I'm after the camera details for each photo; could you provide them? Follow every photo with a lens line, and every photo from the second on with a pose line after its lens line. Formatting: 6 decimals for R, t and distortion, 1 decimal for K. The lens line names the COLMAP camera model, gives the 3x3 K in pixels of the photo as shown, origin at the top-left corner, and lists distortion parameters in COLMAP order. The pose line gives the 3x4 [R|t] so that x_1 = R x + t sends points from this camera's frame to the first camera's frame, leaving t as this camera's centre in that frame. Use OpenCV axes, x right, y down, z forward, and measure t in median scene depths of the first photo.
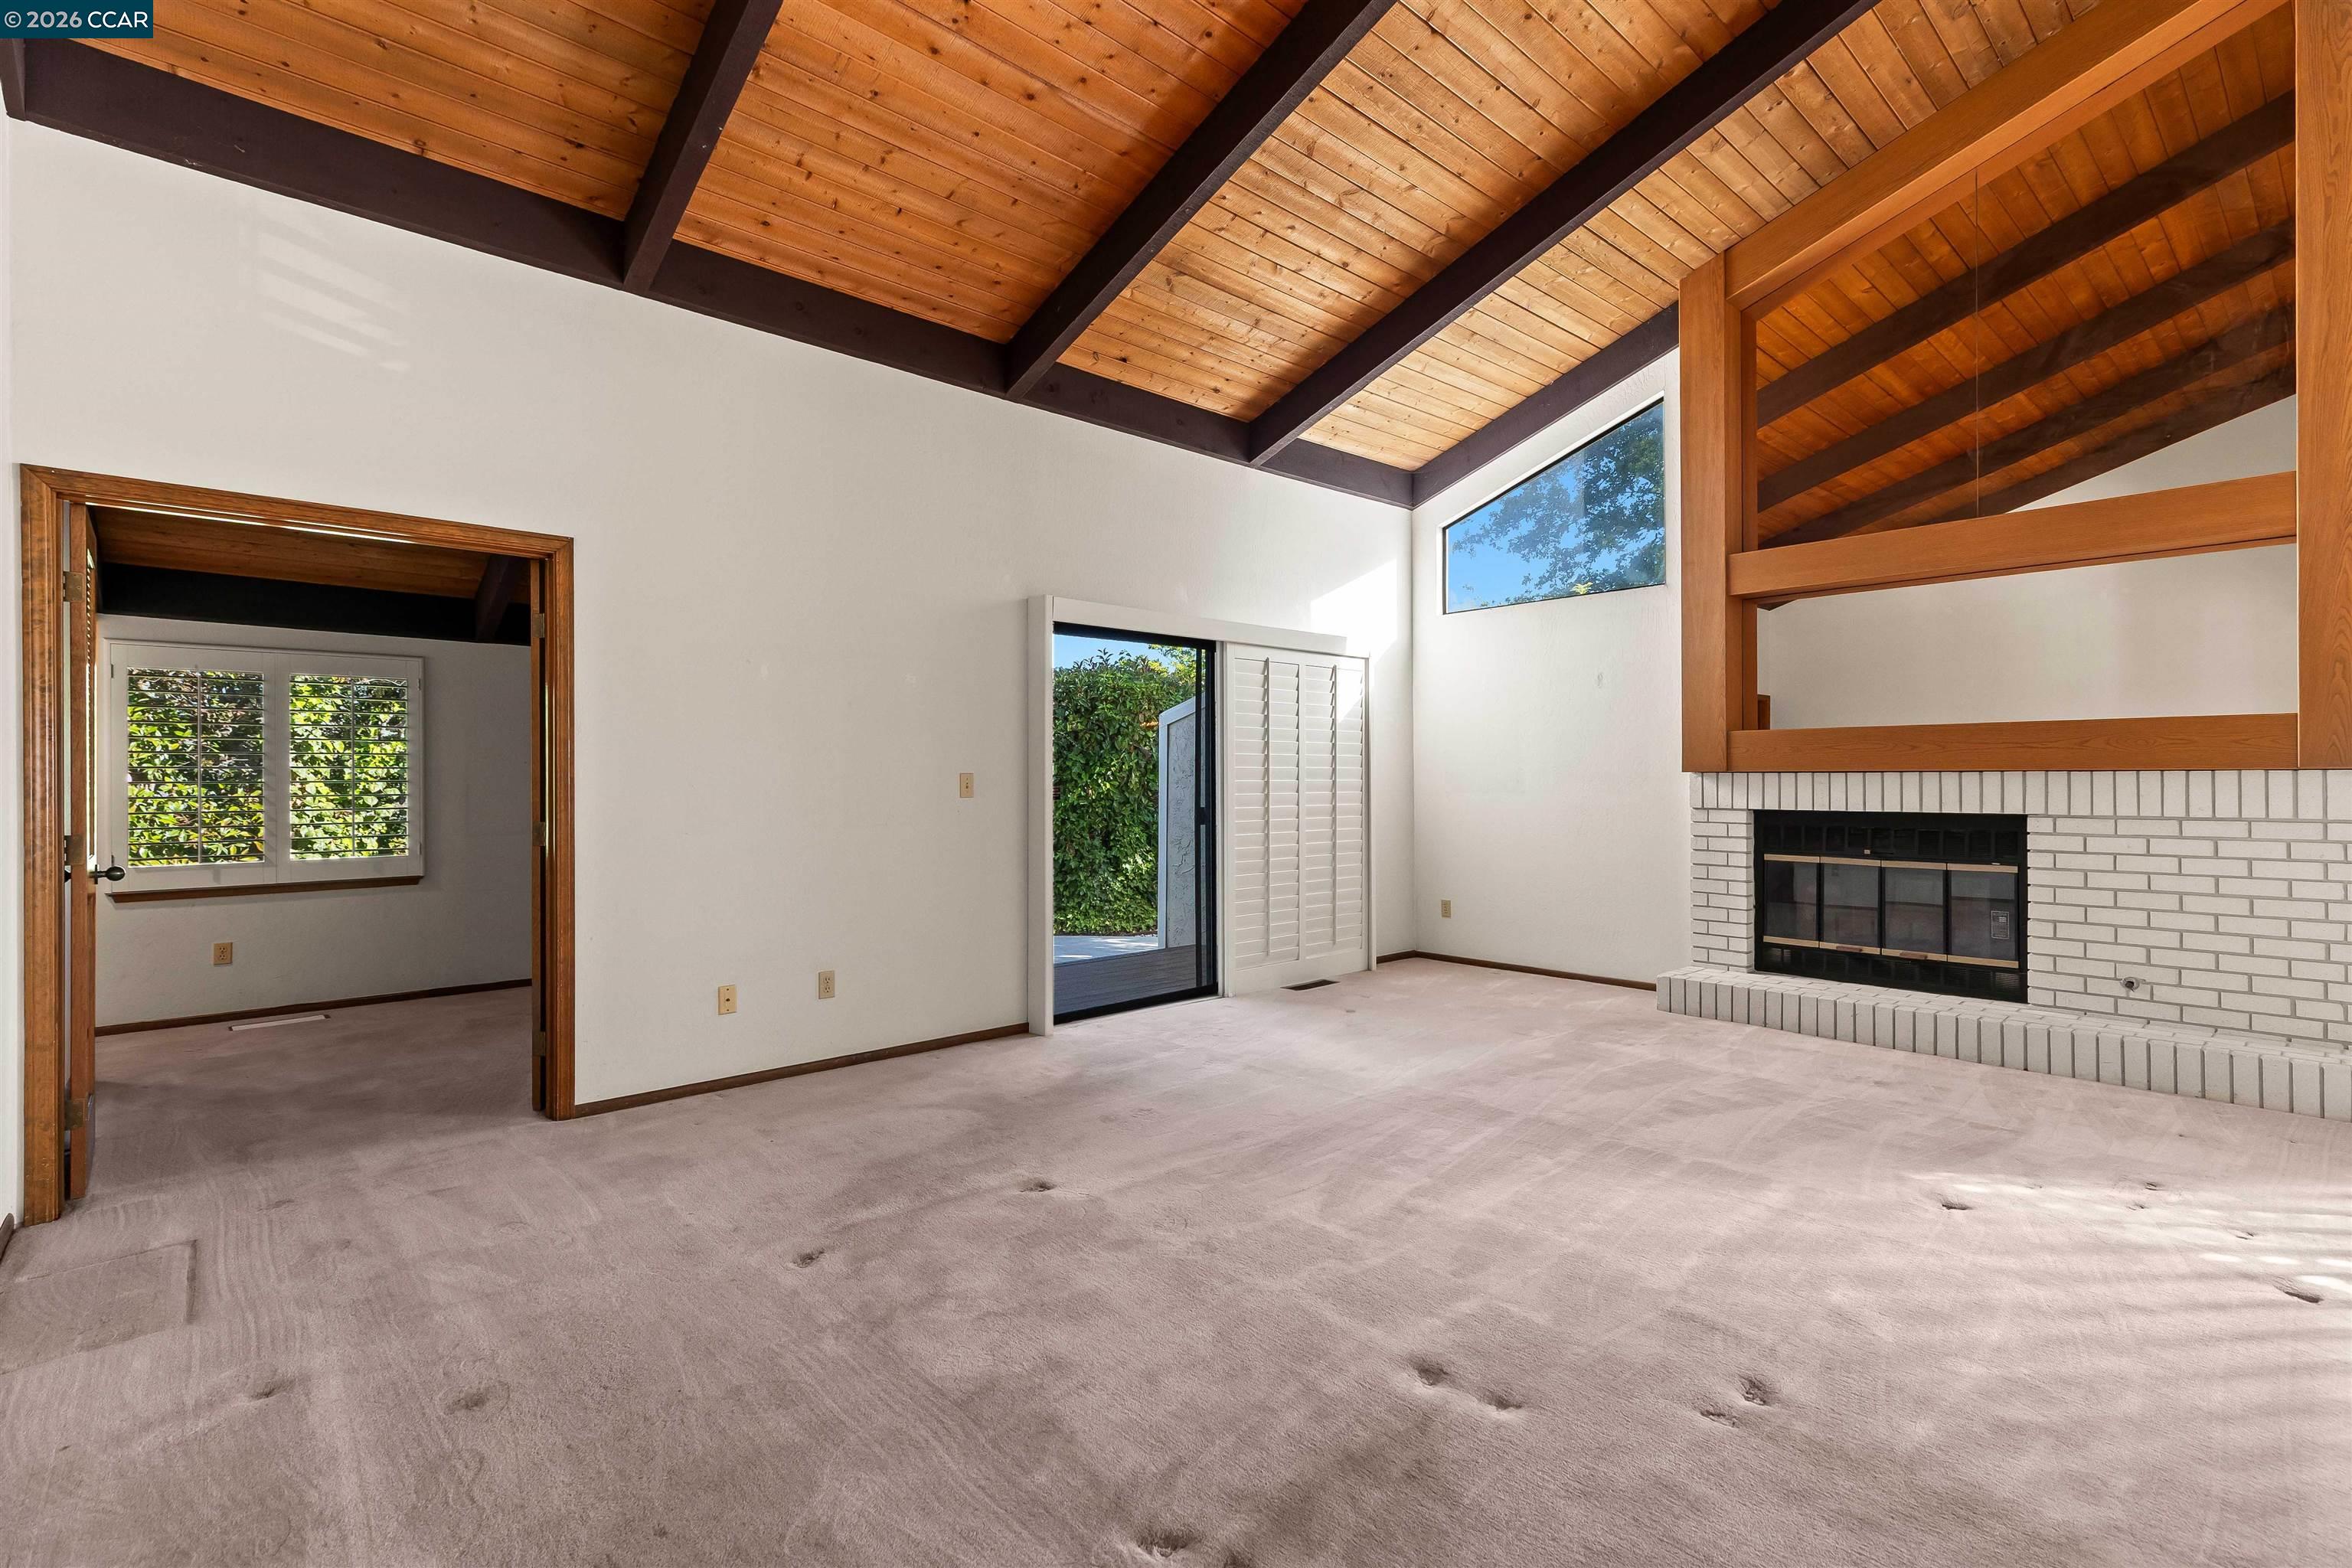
lens RADIAL K [[1062.2, 0, 1191.3], [0, 1062.2, 774.7], [0, 0, 1]] dist [0.006388, -0.000278]
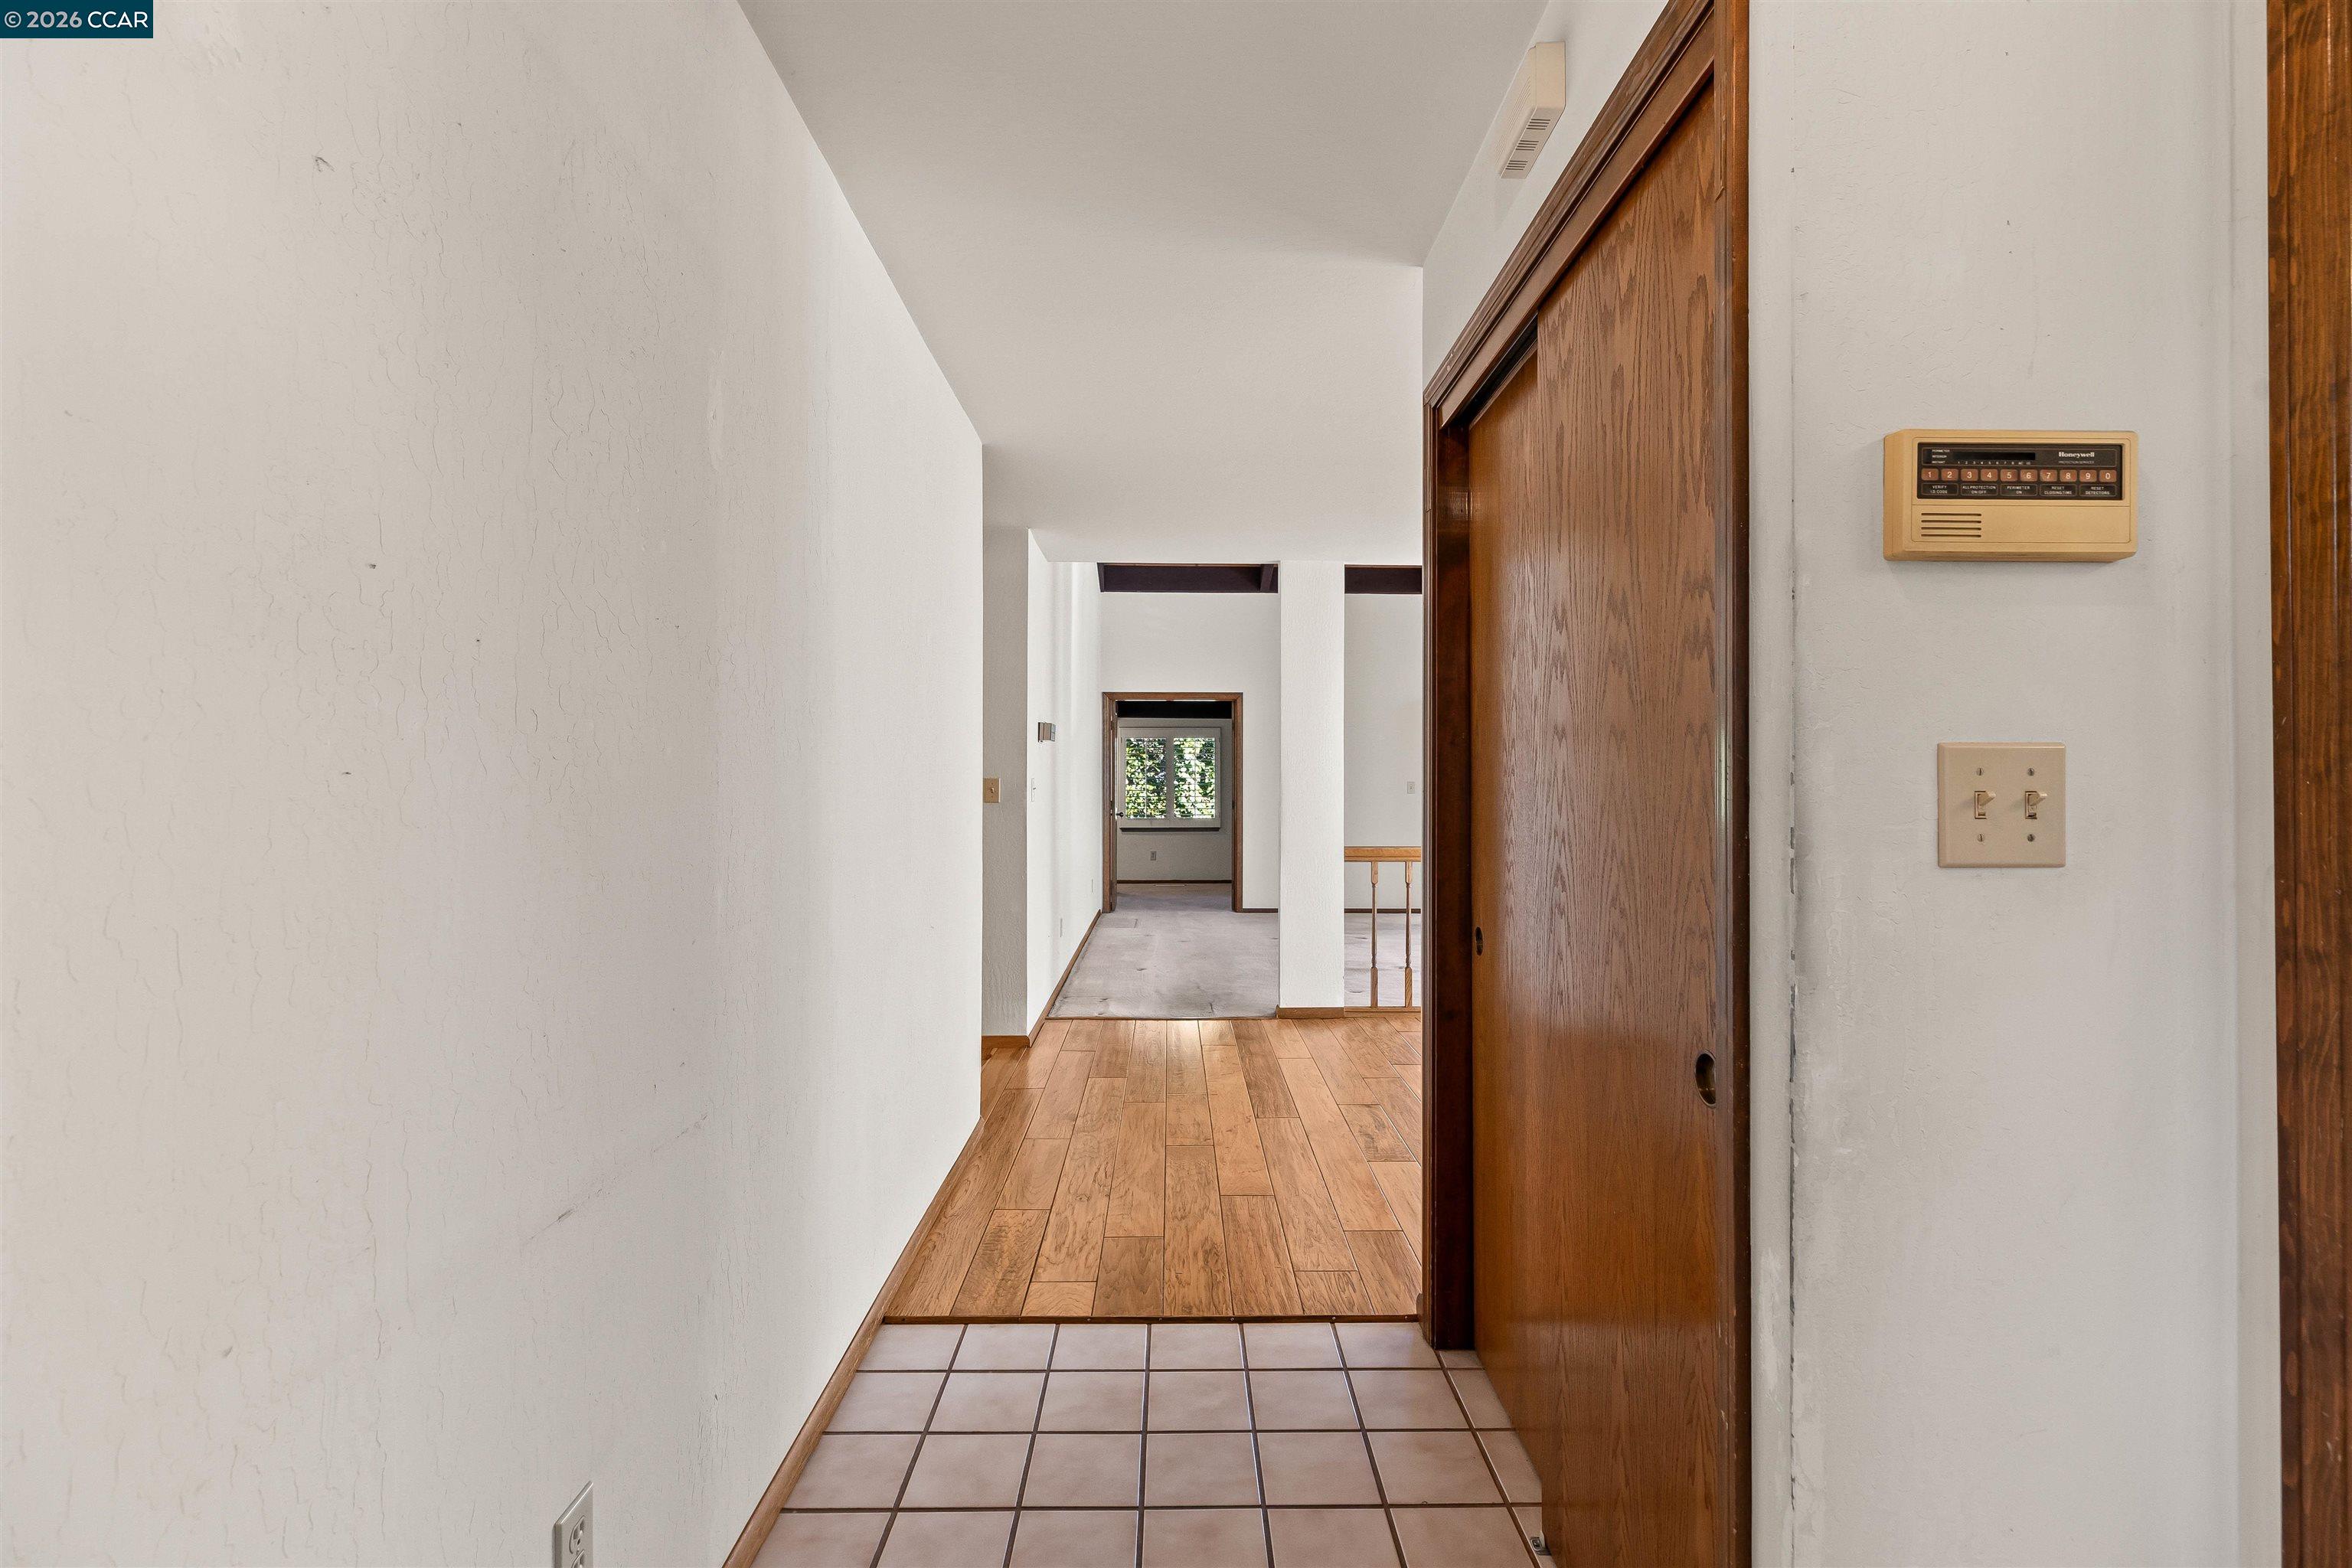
lens RADIAL K [[1062.2, 0, 1172.8], [0, 1062.2, 778.4], [0, 0, 1]] dist [0.006388, -0.000278]
pose [[0.736478, 0.002414, -0.676457, 0.769753], [-0.000892, 0.999996, 0.002598, -0.013002], [0.676460, -0.001310, 0.736478, -0.756971]]
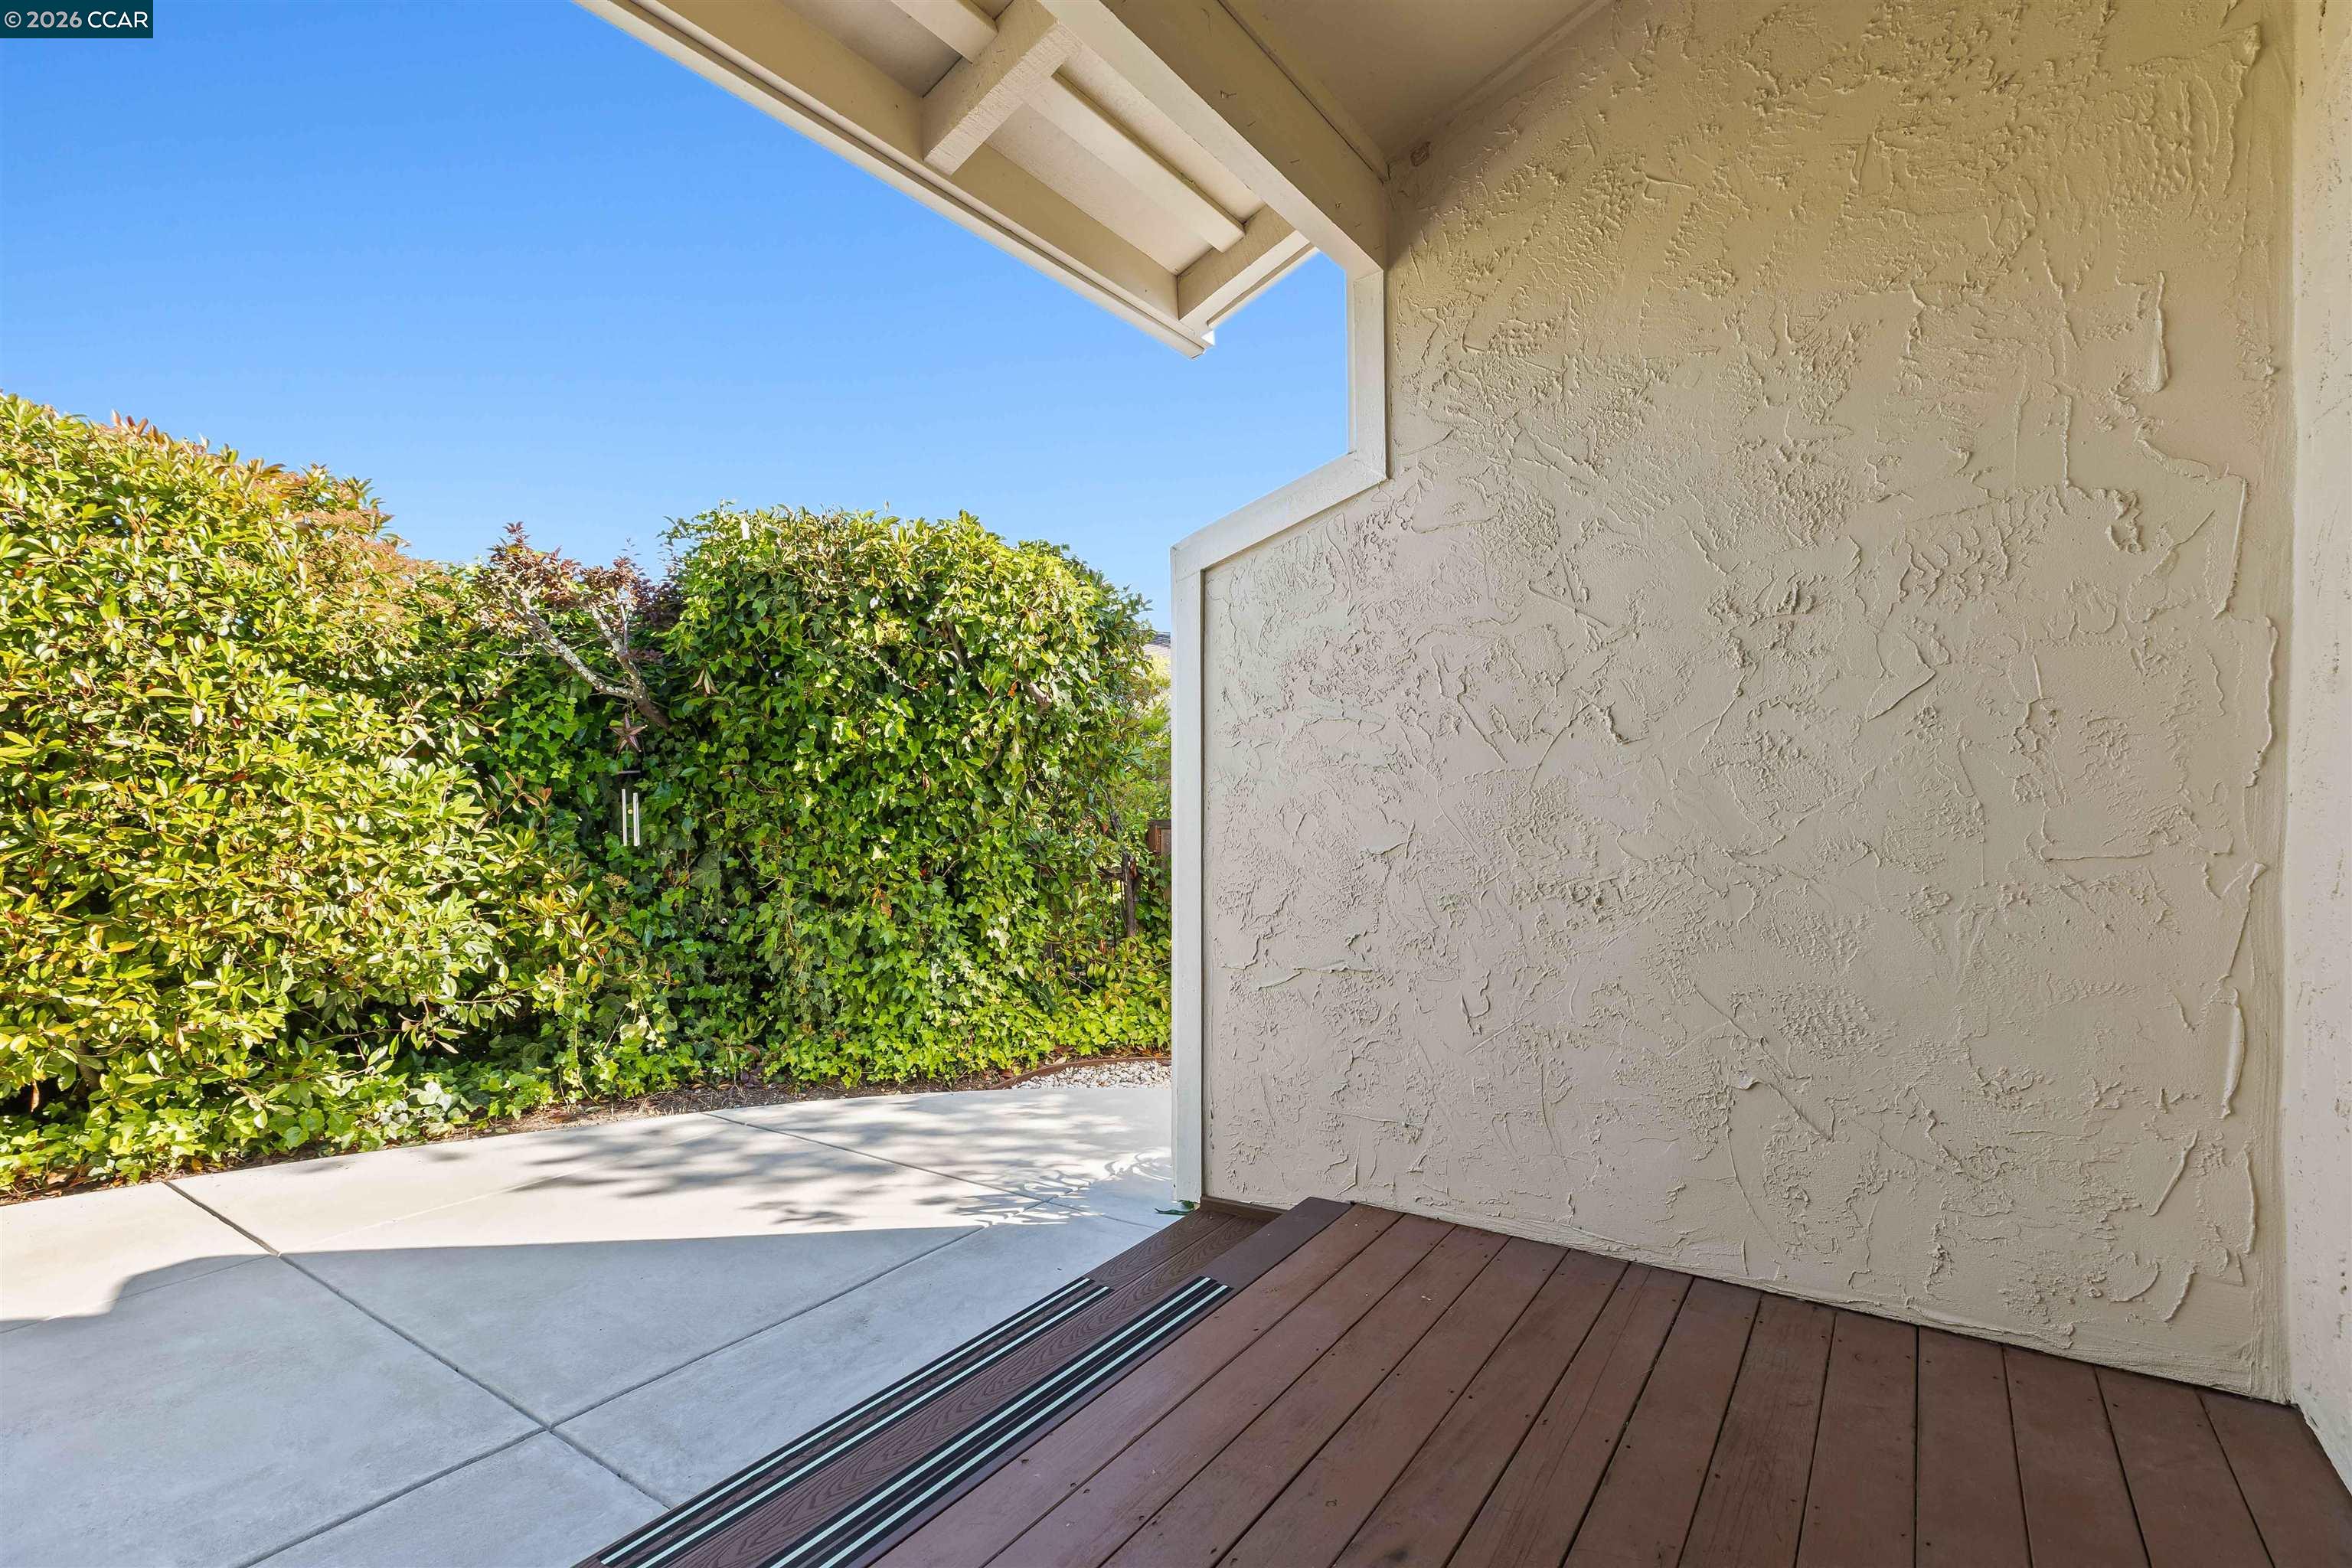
lens RADIAL K [[1062.2, 0, 1161.9], [0, 1062.2, 815.6], [0, 0, 1]] dist [0.006388, -0.000278]
pose [[0.979978, -0.010635, 0.198820, -0.175491], [0.006508, 0.999750, 0.021403, 0.045053], [-0.198998, -0.019681, 0.979802, 1.065671]]
